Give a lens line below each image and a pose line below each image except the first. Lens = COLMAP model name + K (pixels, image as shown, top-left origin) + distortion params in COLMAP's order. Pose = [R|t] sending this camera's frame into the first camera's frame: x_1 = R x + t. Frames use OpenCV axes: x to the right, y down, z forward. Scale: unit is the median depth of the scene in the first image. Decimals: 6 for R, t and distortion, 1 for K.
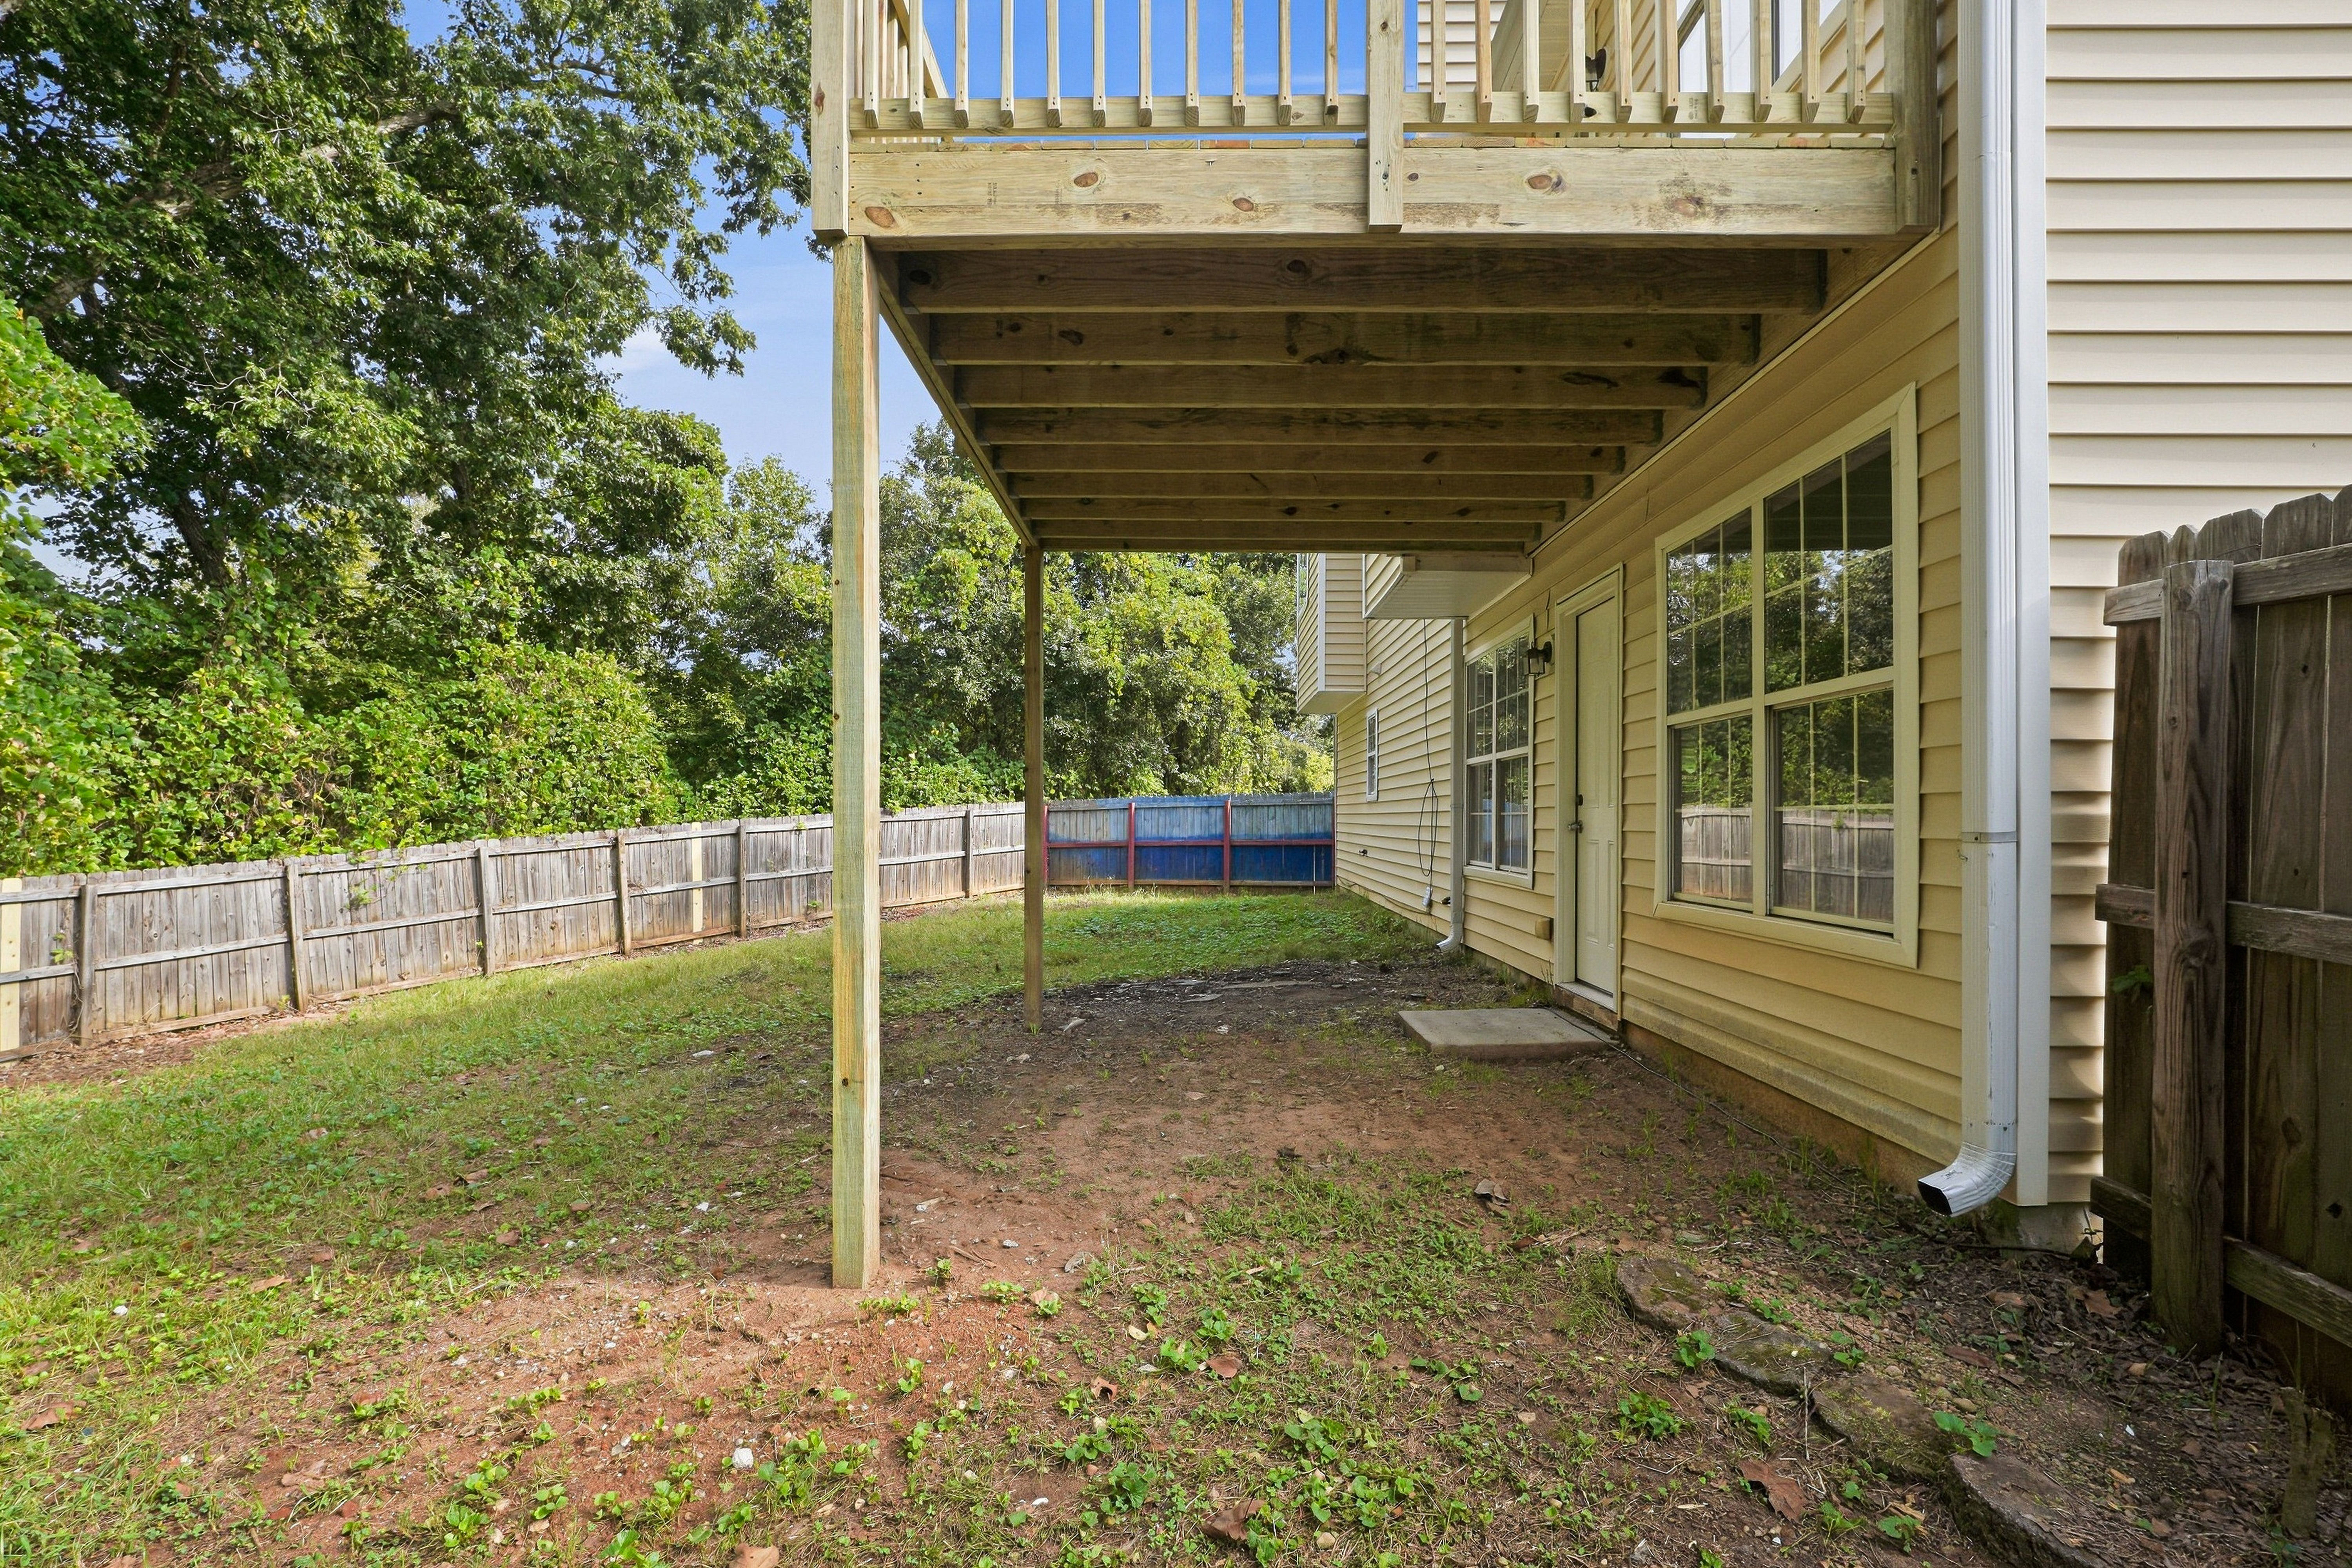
lens RADIAL K [[1072.5, 0, 1182.7], [0, 1072.5, 783.4], [0, 0, 1]] dist [-0.005280, 0.001010]
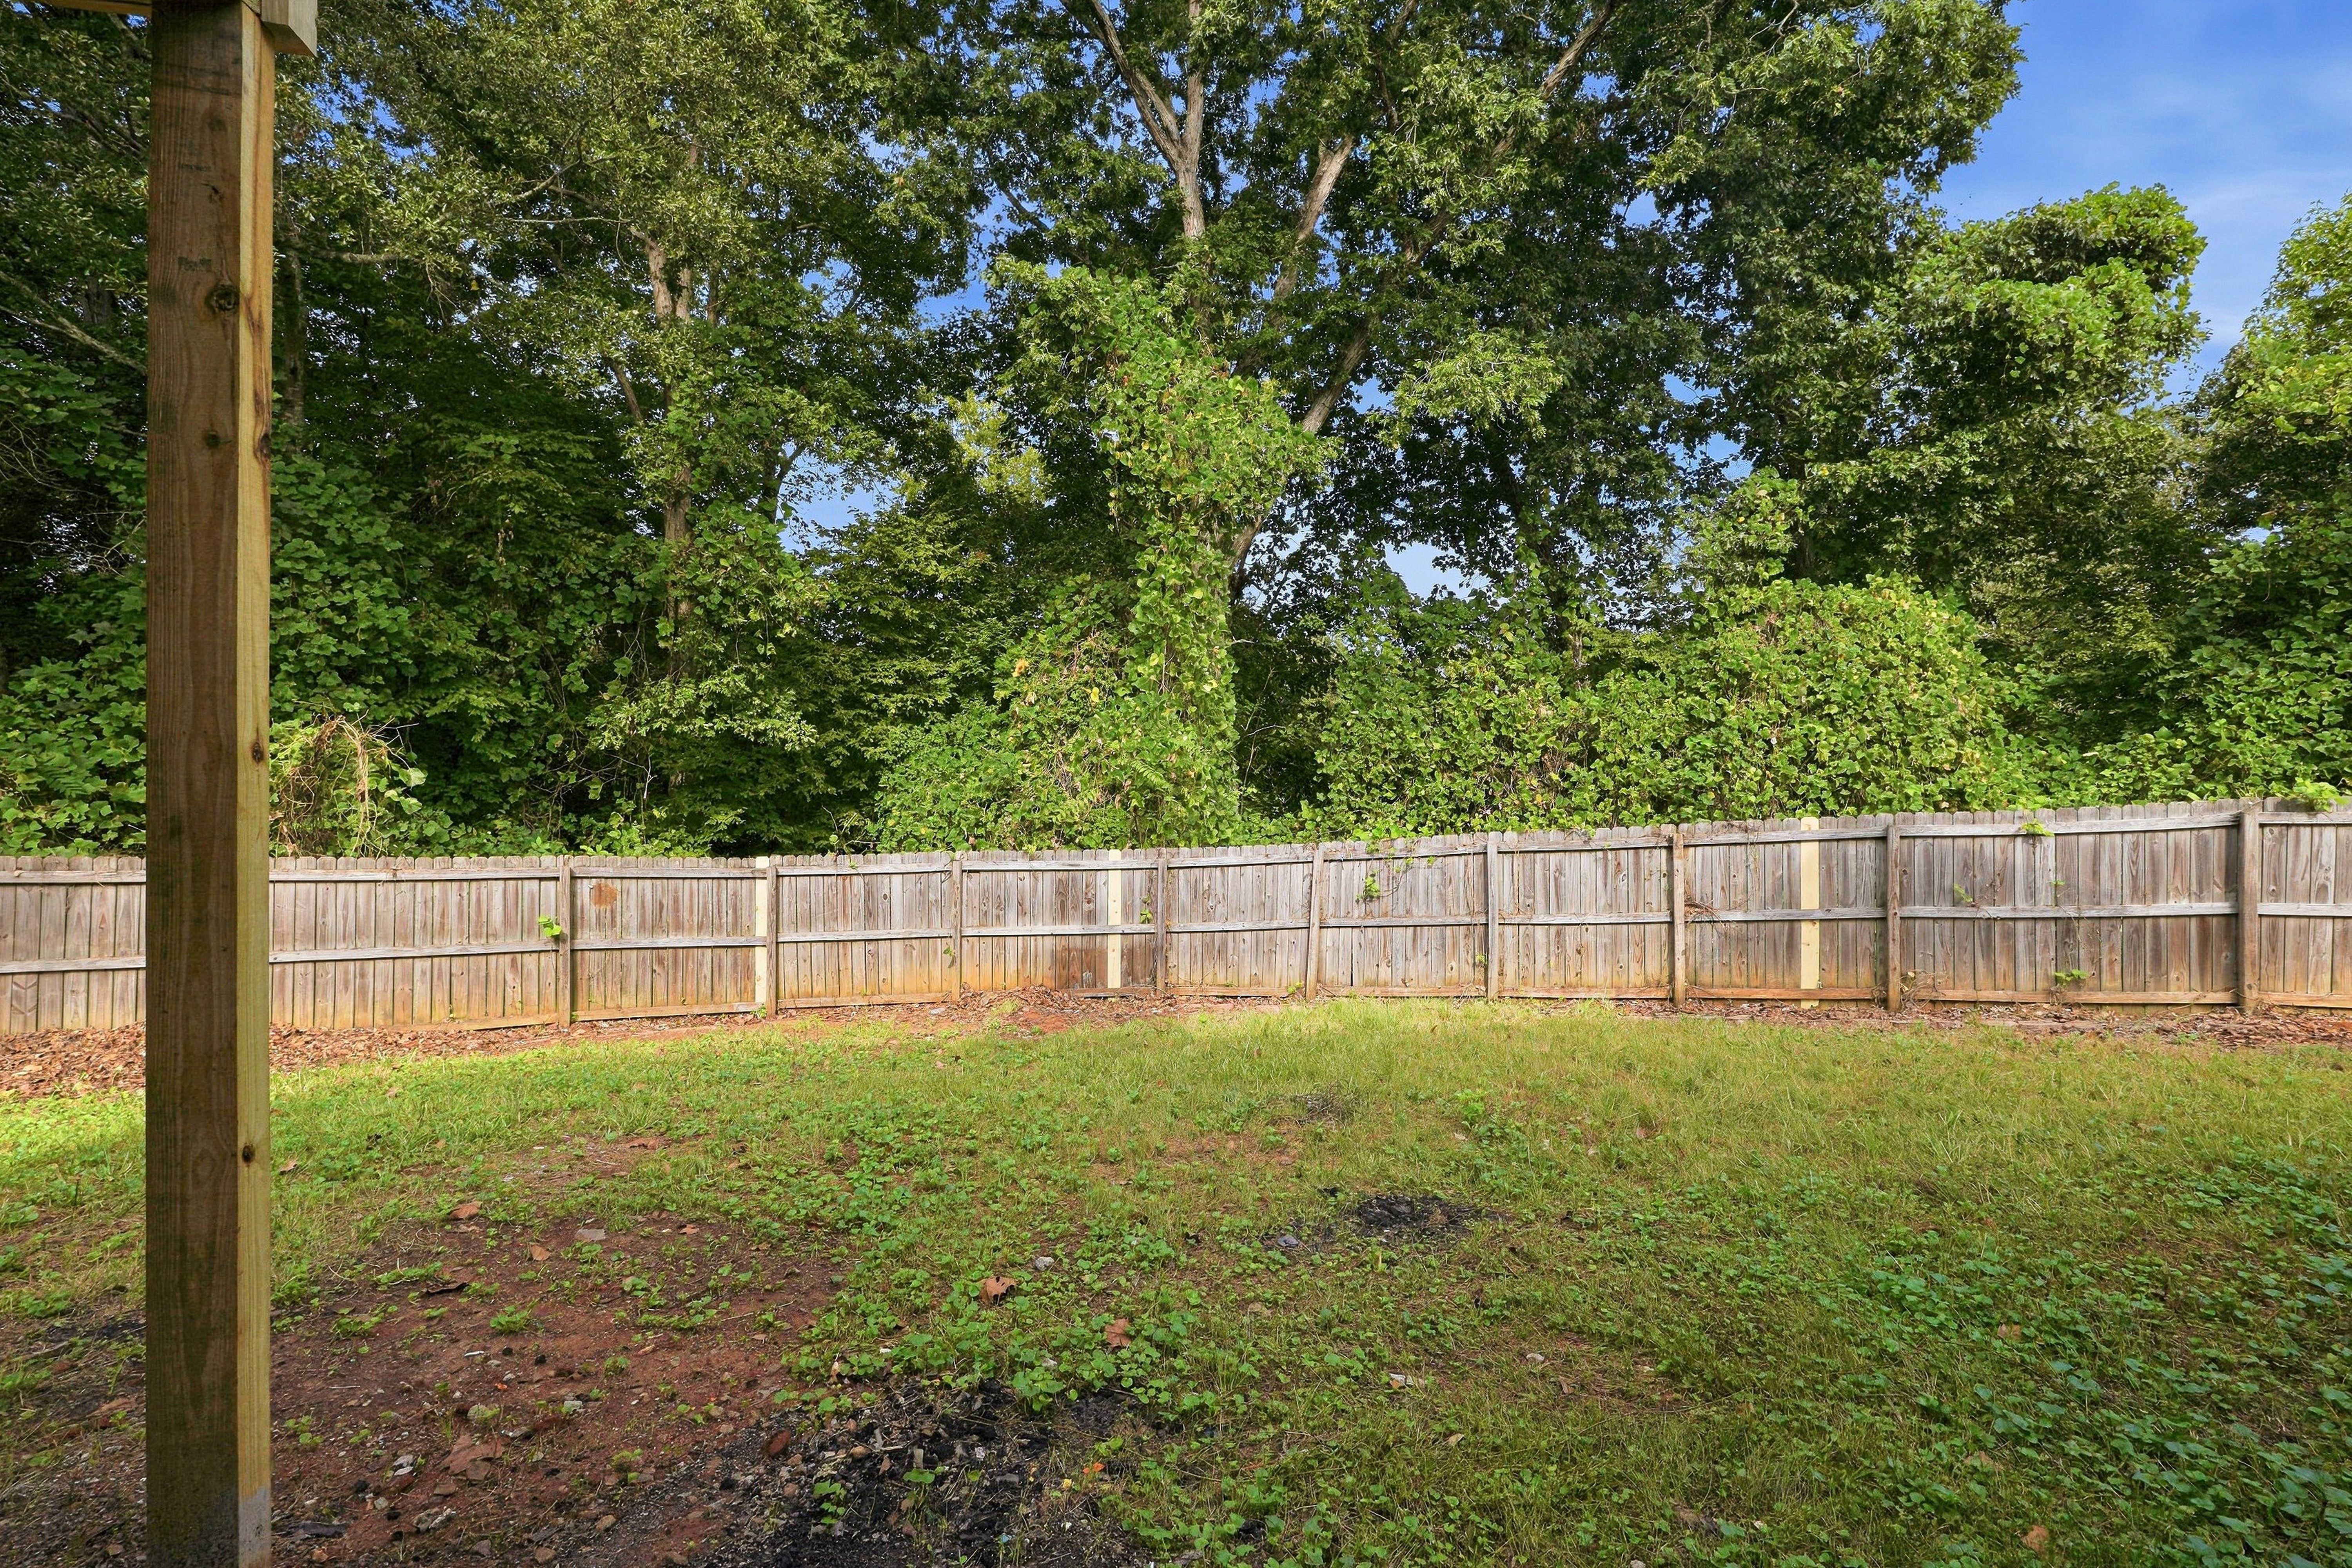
lens RADIAL K [[1072.5, 0, 1182.7], [0, 1072.5, 783.4], [0, 0, 1]] dist [-0.005280, 0.001010]
pose [[0.236944, 0.004878, -0.971511, 0.071260], [0.024833, 0.999630, 0.011076, 0.000197], [0.971206, -0.026749, 0.236735, 0.452228]]
